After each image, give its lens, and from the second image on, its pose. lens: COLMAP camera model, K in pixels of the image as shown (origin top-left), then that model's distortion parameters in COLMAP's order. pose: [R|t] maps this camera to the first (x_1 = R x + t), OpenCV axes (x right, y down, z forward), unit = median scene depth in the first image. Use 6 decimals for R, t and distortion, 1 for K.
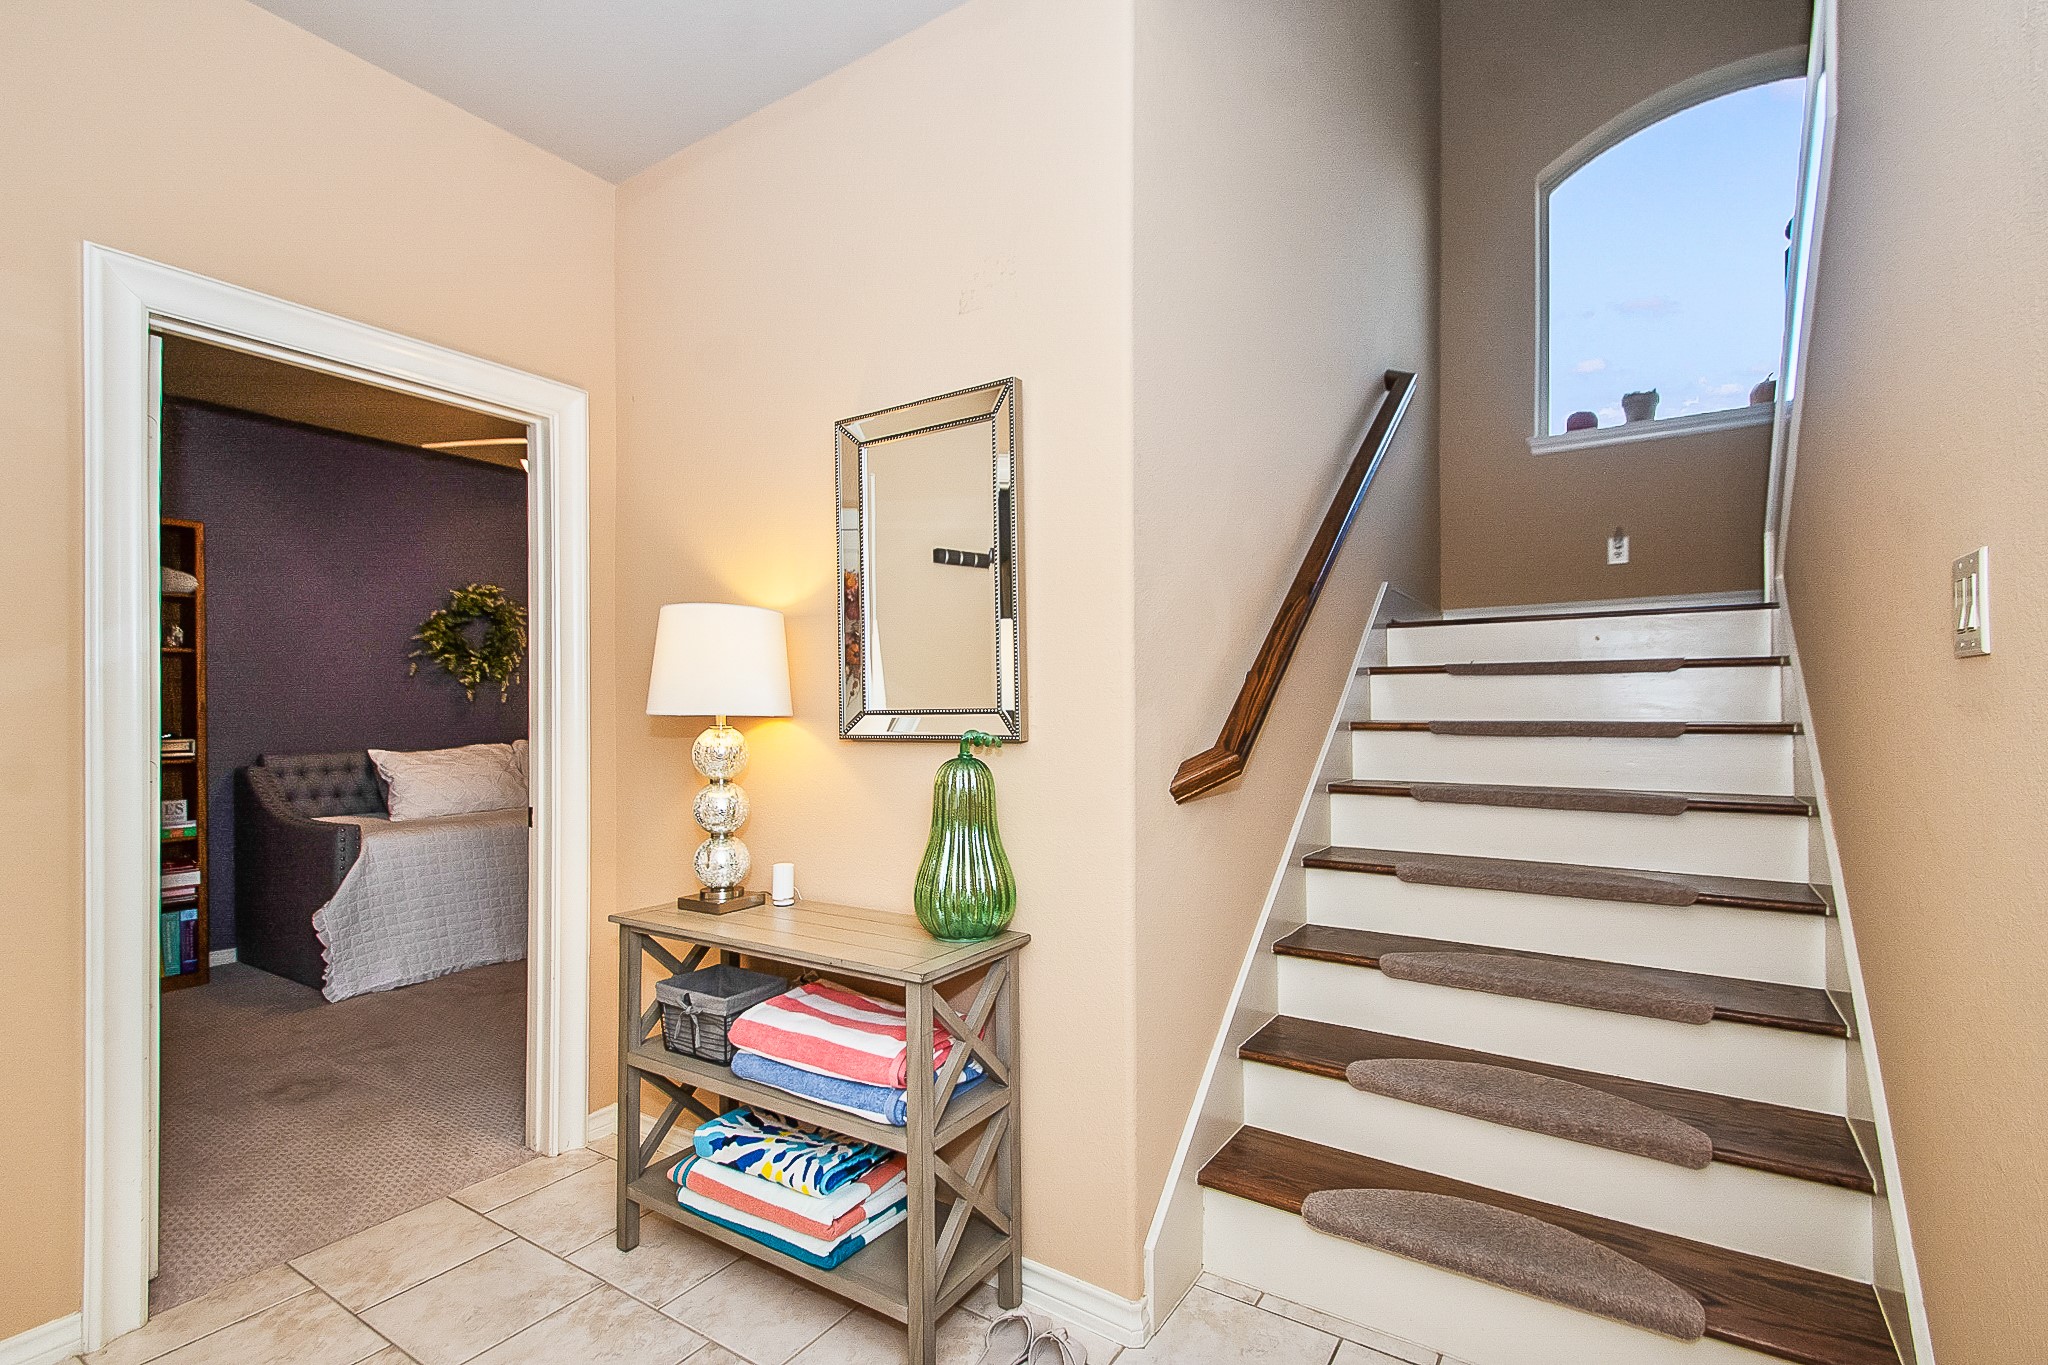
lens RADIAL K [[915.3, 0, 1059.0], [0, 915.3, 697.6], [0, 0, 1]] dist [0.028903, -0.010988]
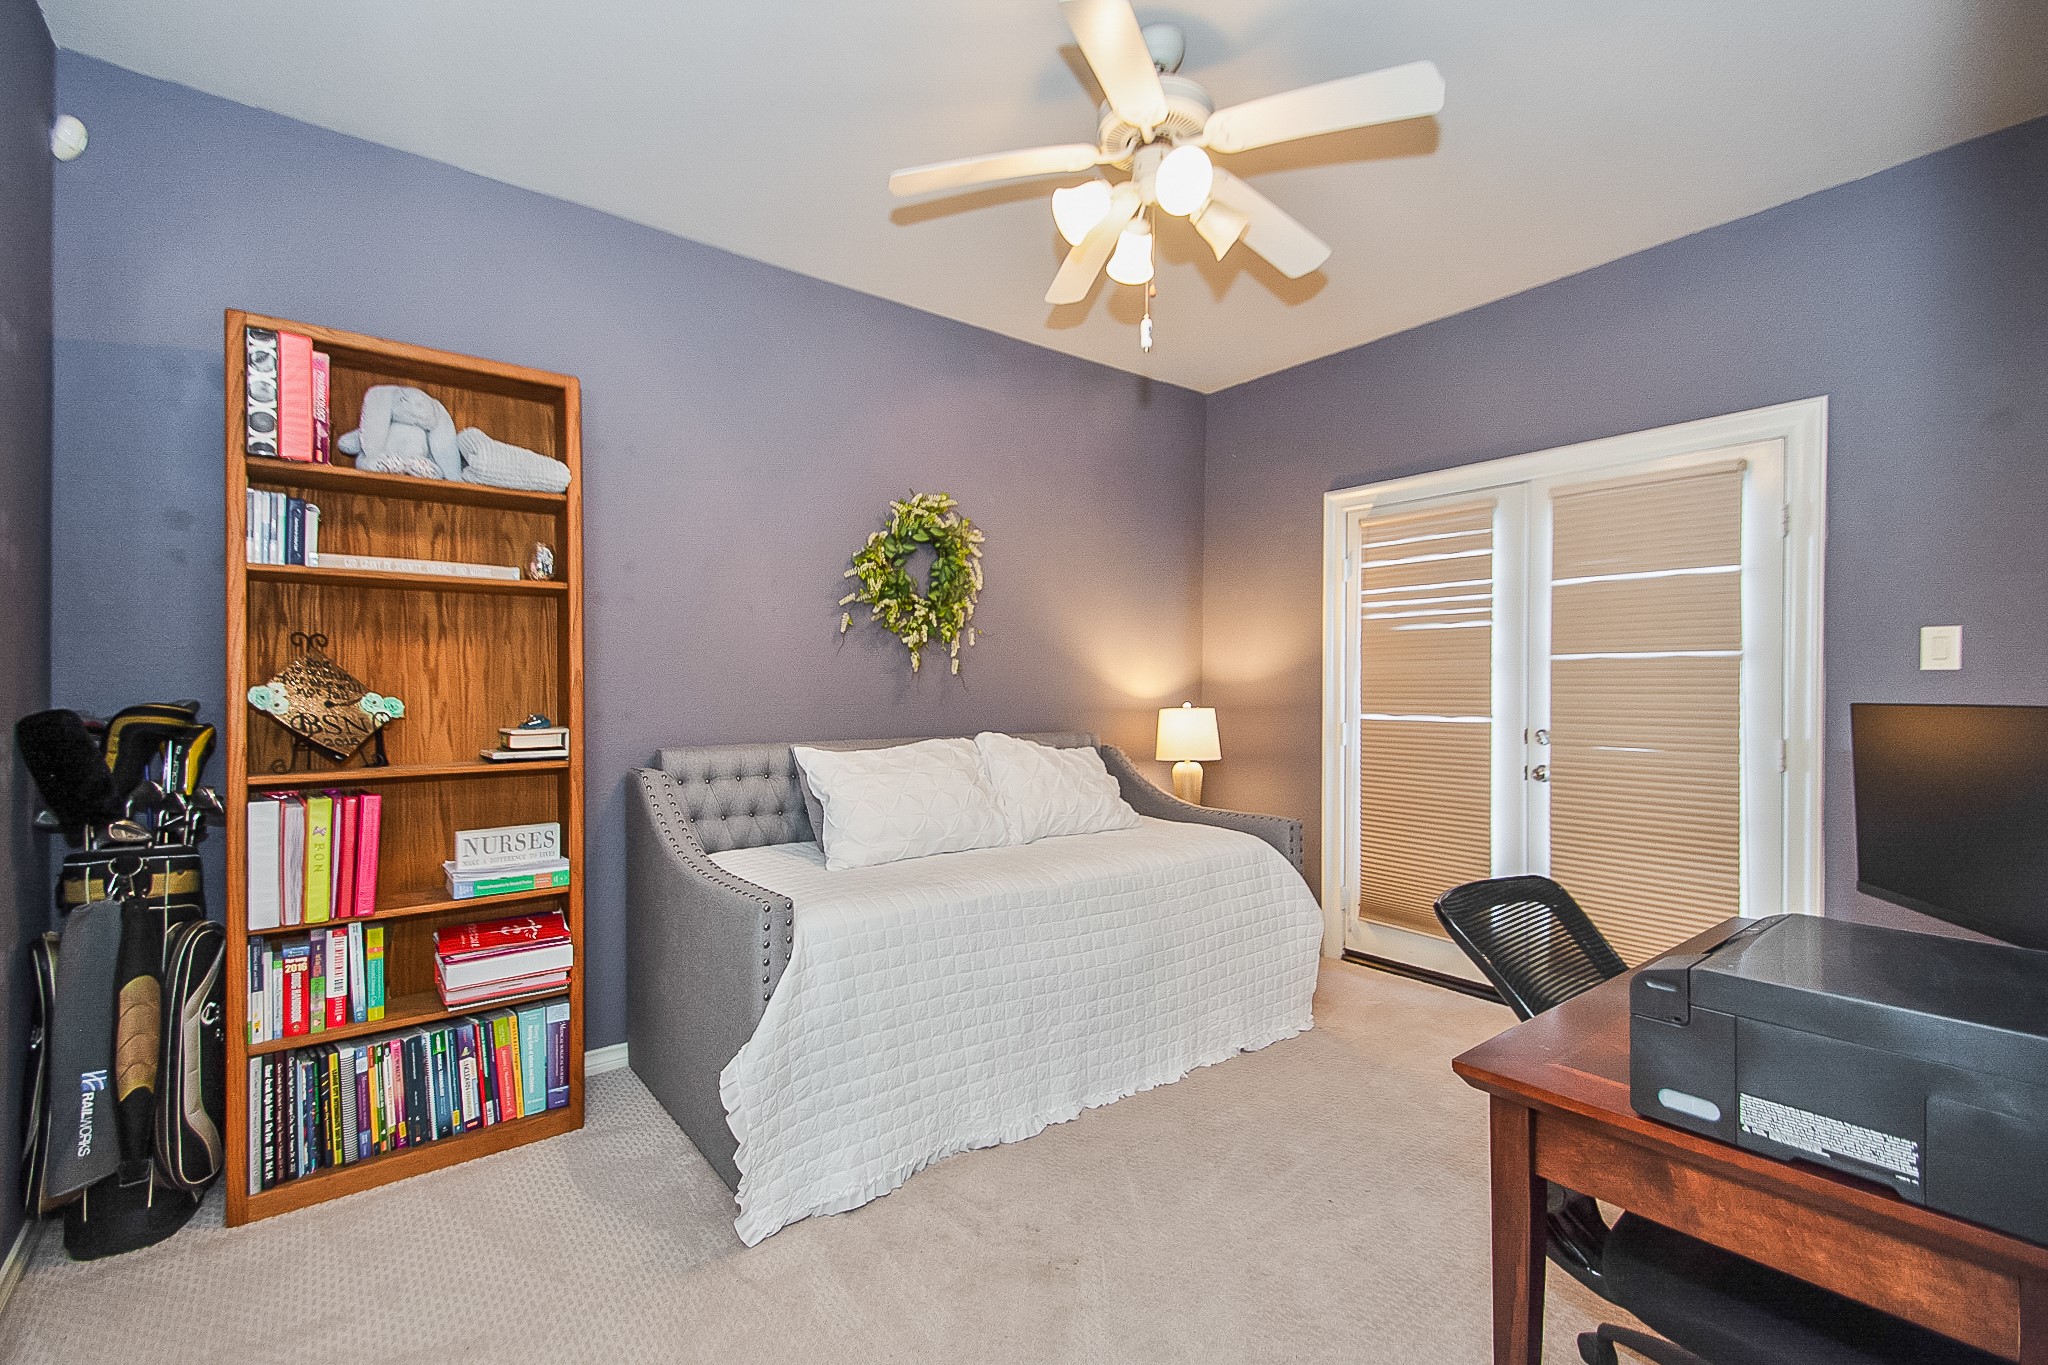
lens RADIAL K [[915.3, 0, 1025.7], [0, 915.3, 681.4], [0, 0, 1]] dist [0.028903, -0.010988]
pose [[0.935511, 0.008117, -0.353204, -0.344273], [-0.004514, 0.999929, 0.011026, 0.004139], [0.353268, -0.008720, 0.935482, 0.430863]]
